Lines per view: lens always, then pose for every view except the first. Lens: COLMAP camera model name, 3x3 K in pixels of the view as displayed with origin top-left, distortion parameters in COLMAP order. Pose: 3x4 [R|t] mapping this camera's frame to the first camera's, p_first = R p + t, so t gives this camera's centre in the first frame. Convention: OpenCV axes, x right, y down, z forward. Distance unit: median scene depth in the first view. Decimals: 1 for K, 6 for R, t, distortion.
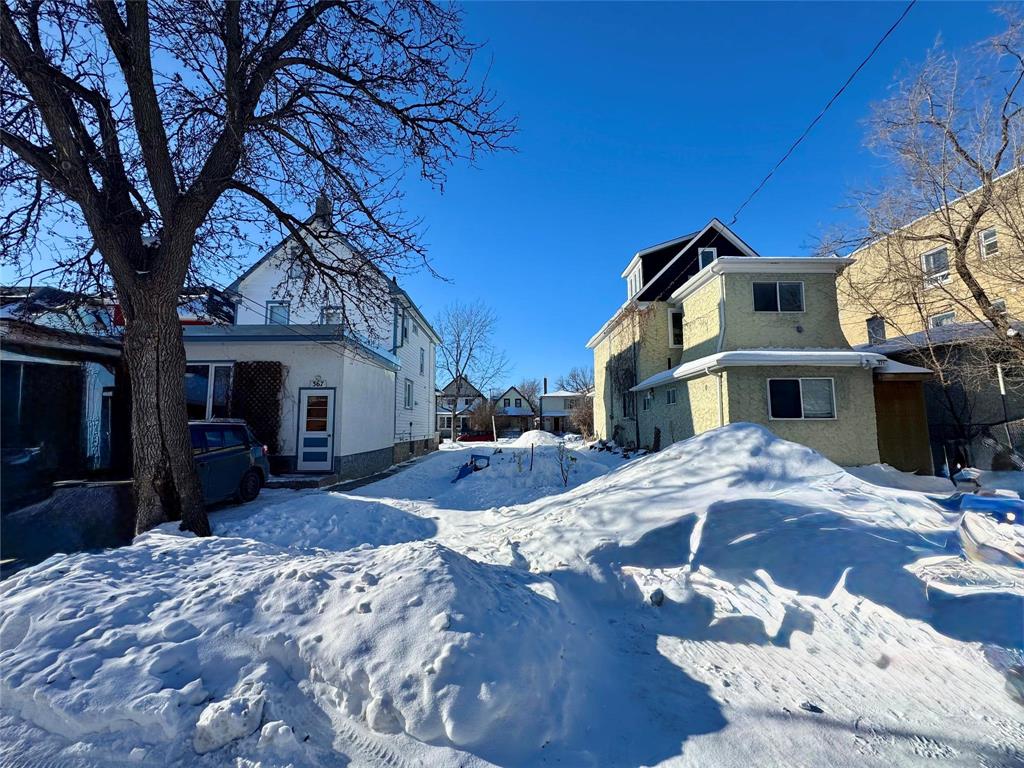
lens RADIAL K [[409.1, 0, 513.3], [0, 409.1, 385.2], [0, 0, 1]] dist [-0.002679, 0.000493]
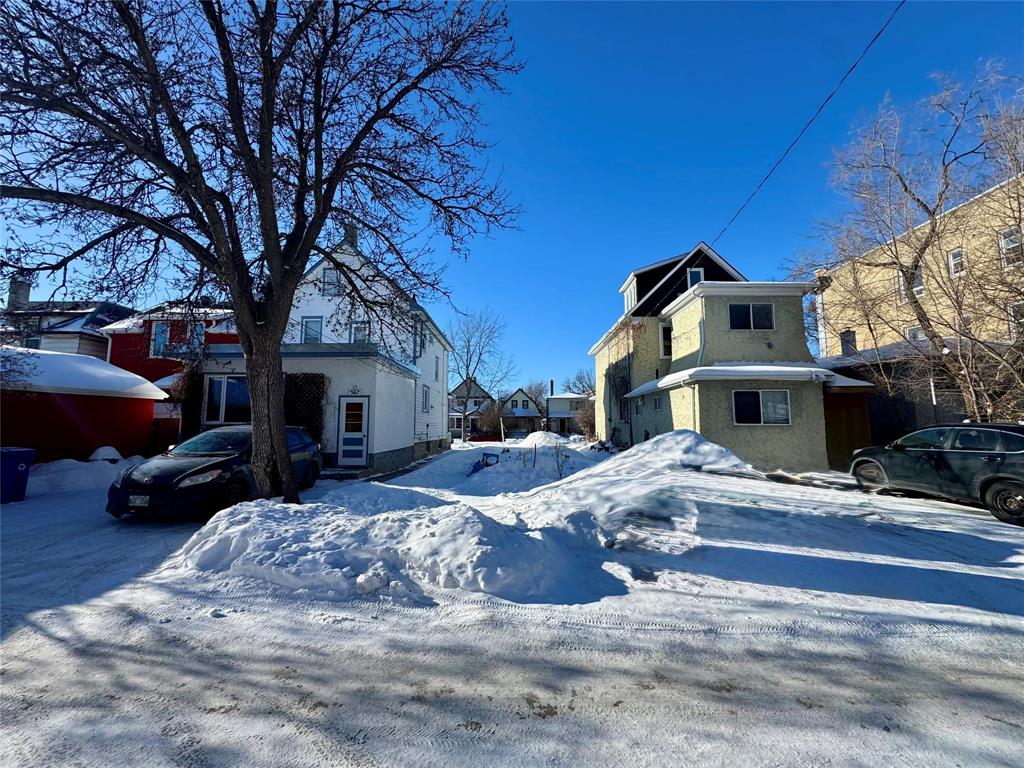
lens RADIAL K [[409.1, 0, 512.9], [0, 409.1, 384.1], [0, 0, 1]] dist [-0.002679, 0.000493]
pose [[0.999795, 0.003044, -0.020021, 0.006427], [-0.003106, 0.999990, -0.003063, -0.028974], [0.020011, 0.003125, 0.999795, -0.205904]]
